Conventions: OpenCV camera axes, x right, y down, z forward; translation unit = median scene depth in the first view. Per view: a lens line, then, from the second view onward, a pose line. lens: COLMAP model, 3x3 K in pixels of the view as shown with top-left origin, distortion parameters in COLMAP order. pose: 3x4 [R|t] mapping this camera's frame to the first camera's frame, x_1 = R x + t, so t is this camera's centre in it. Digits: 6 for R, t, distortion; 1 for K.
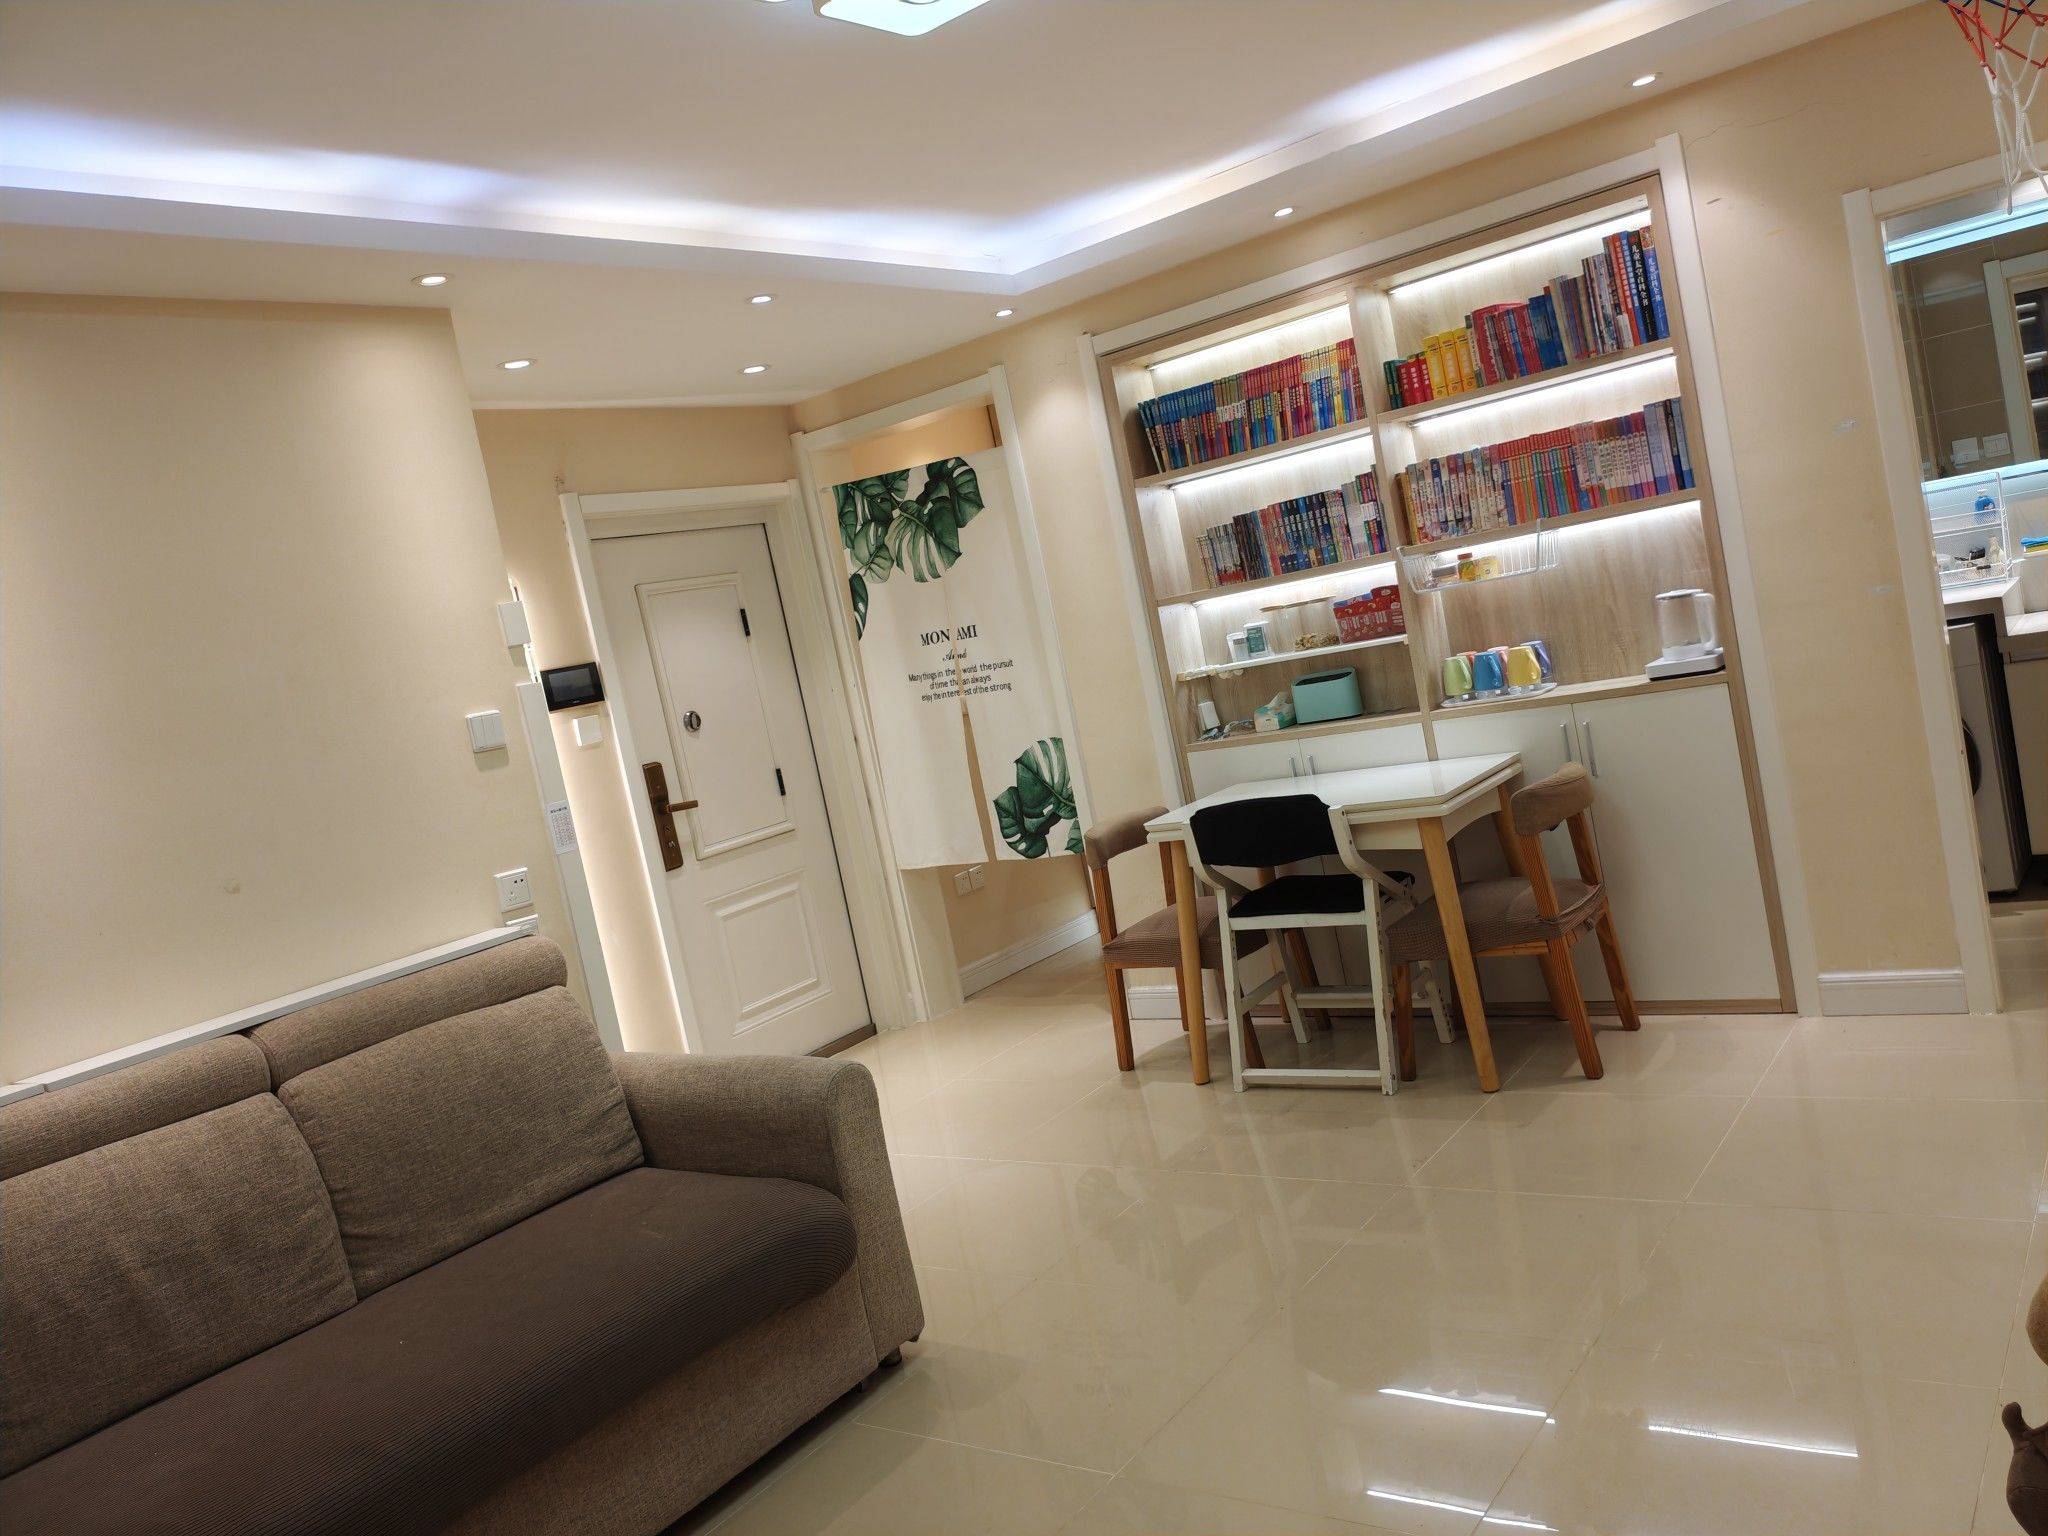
lens RADIAL K [[1588.8, 0, 1026.8], [0, 1588.8, 751.0], [0, 0, 1]] dist [0.030500, -0.014287]
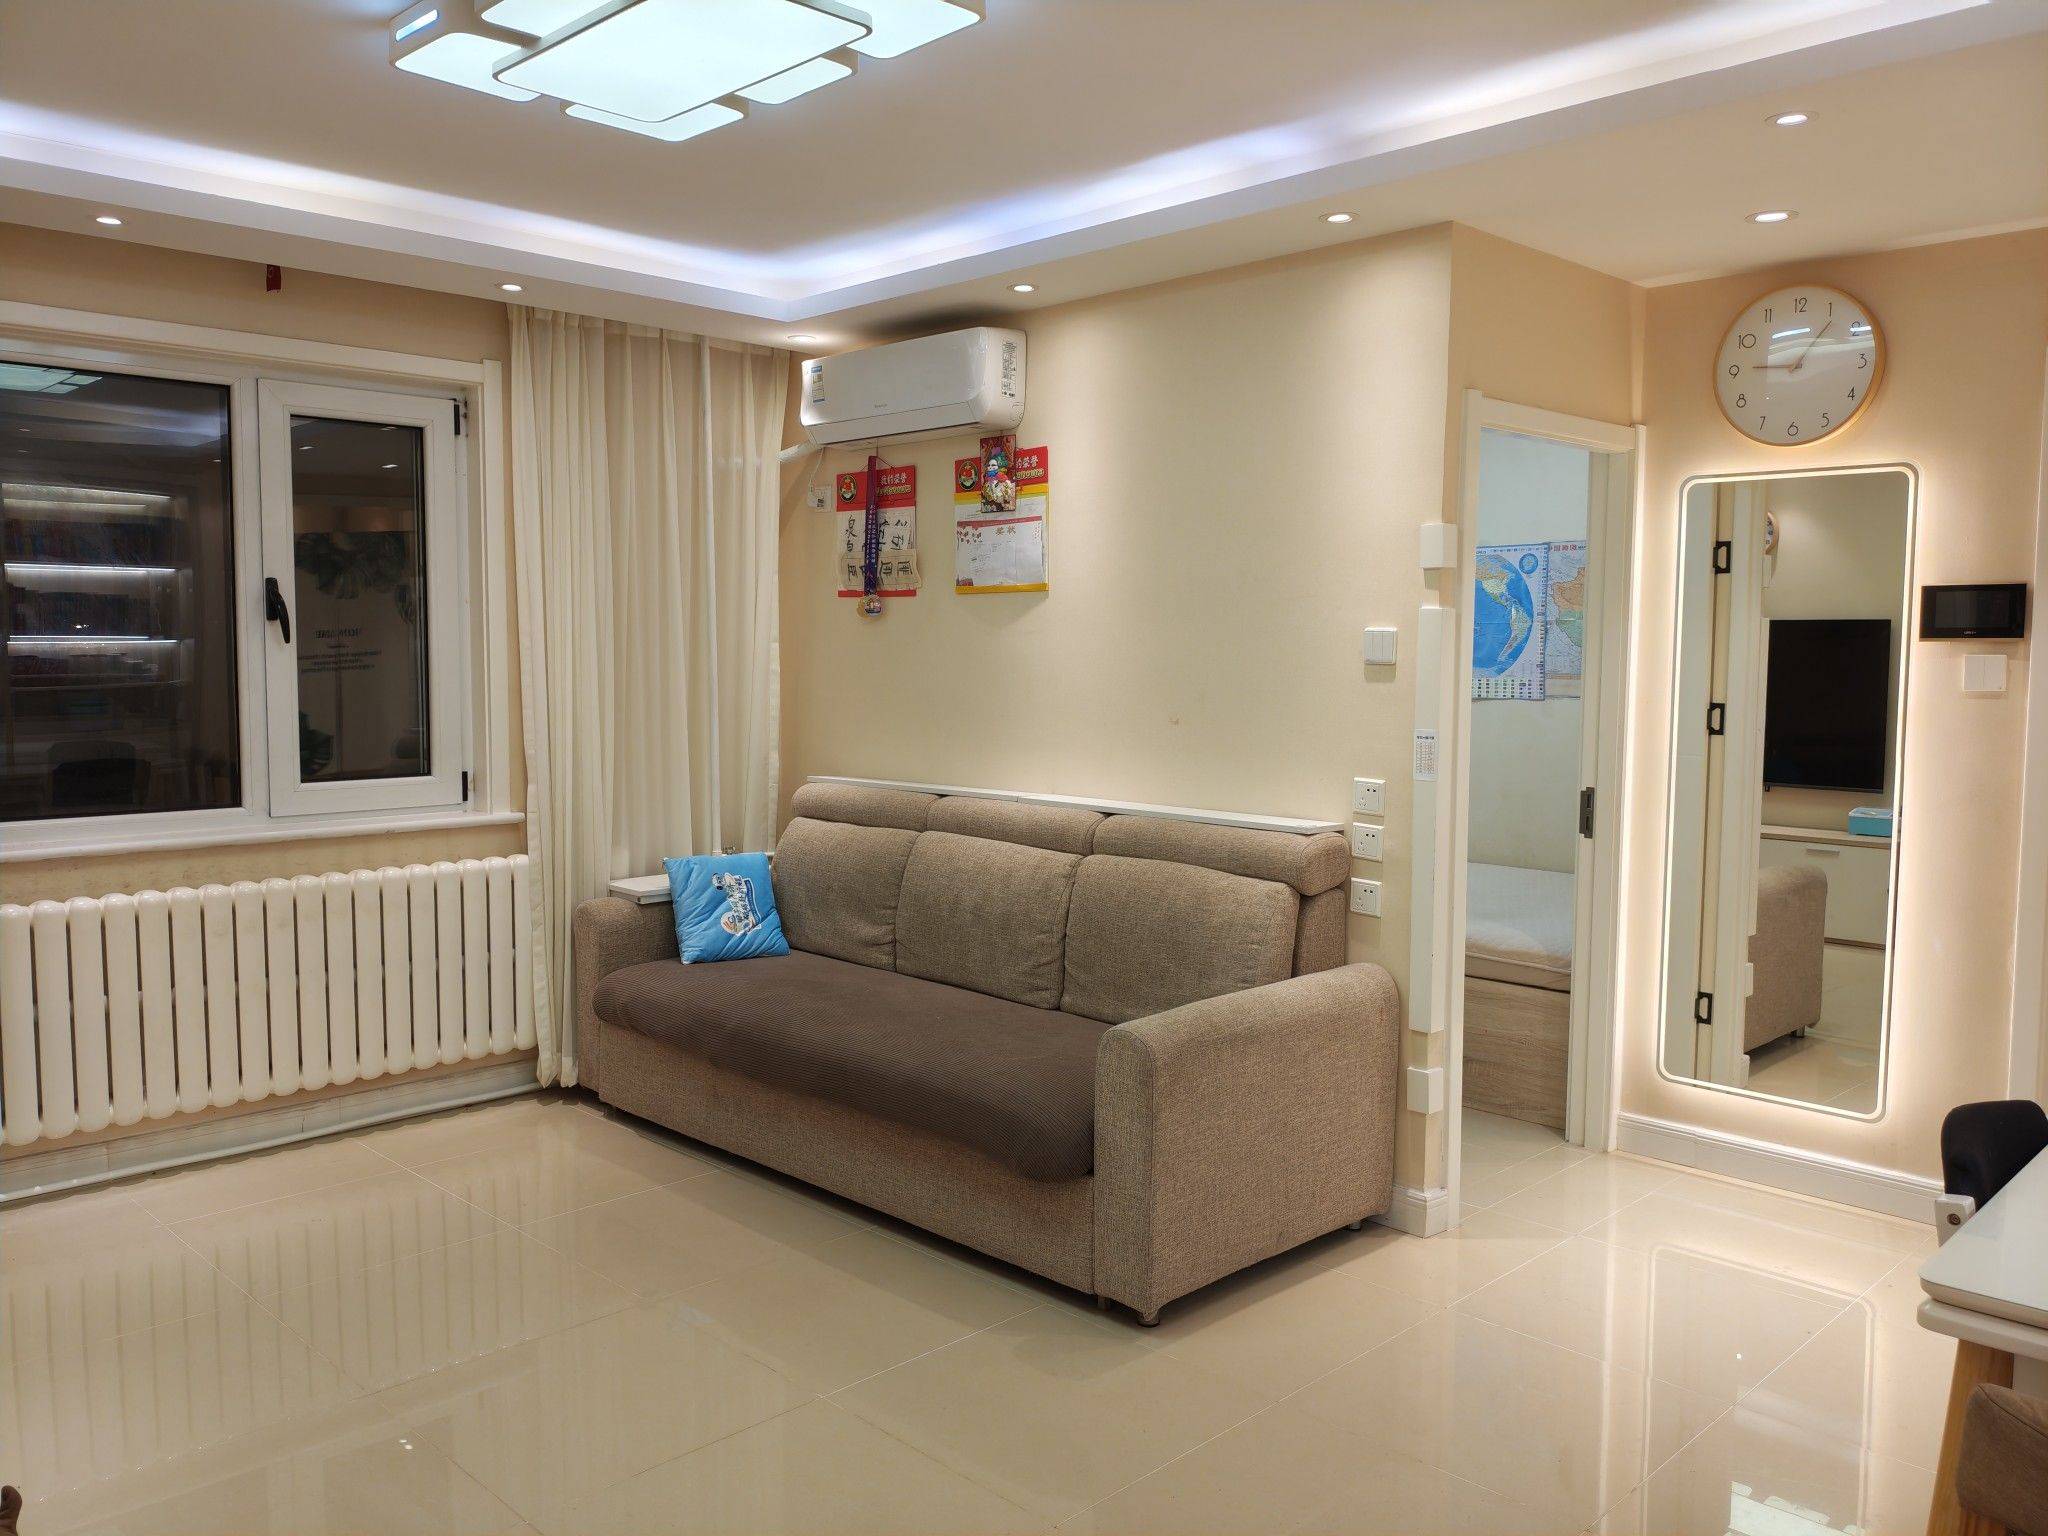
lens RADIAL K [[1588.8, 0, 1007.2], [0, 1588.8, 769.7], [0, 0, 1]] dist [0.030500, -0.014287]
pose [[-0.165041, 0.270112, -0.948579, 0.763175], [-0.054089, 0.957841, 0.282160, -0.229826], [0.984802, 0.097876, -0.143473, 0.967186]]
